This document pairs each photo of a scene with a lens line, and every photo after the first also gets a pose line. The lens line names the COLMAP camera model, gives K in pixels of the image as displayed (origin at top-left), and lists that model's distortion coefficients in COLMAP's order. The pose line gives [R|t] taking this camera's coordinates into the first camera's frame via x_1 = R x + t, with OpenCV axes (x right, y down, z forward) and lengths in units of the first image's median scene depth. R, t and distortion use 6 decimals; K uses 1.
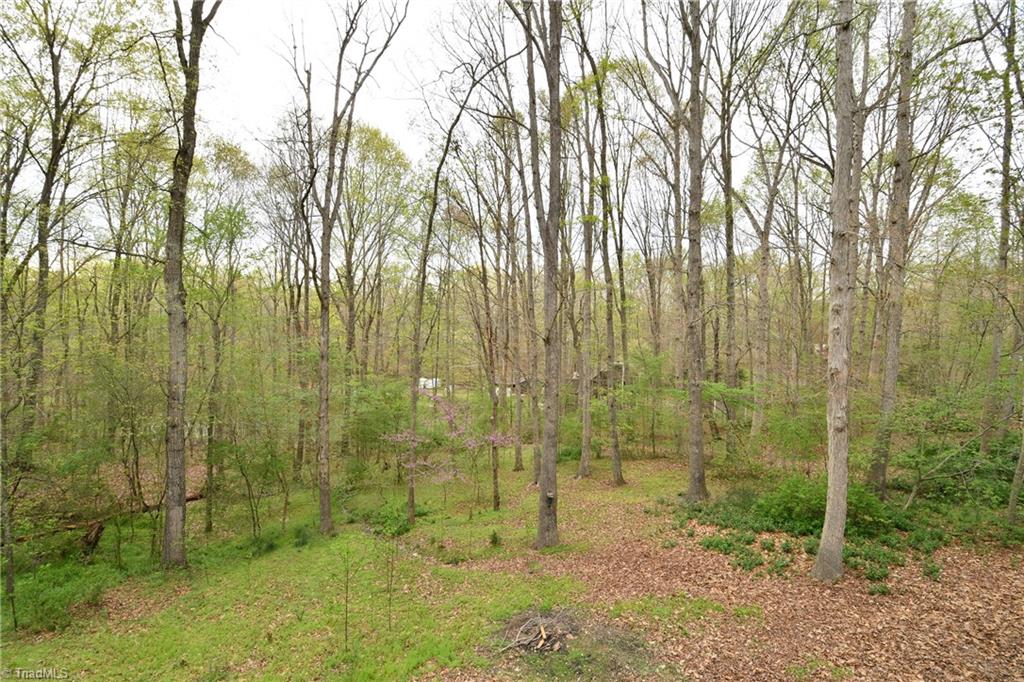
lens RADIAL K [[447.9, 0, 518.3], [0, 447.9, 349.5], [0, 0, 1]] dist [0.001191, -0.011494]
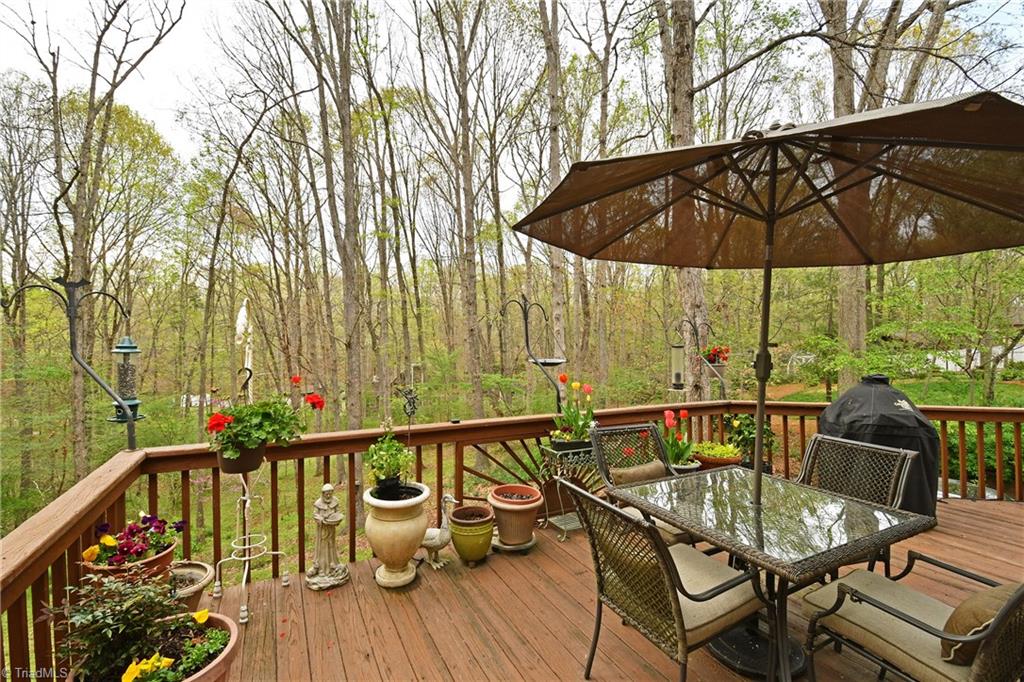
lens RADIAL K [[447.9, 0, 518.3], [0, 447.9, 349.5], [0, 0, 1]] dist [0.001191, -0.011494]
pose [[0.904615, -0.039893, 0.424359, -0.016748], [0.041631, 0.999120, 0.005179, 0.001500], [-0.424192, 0.012982, 0.905479, -0.124577]]
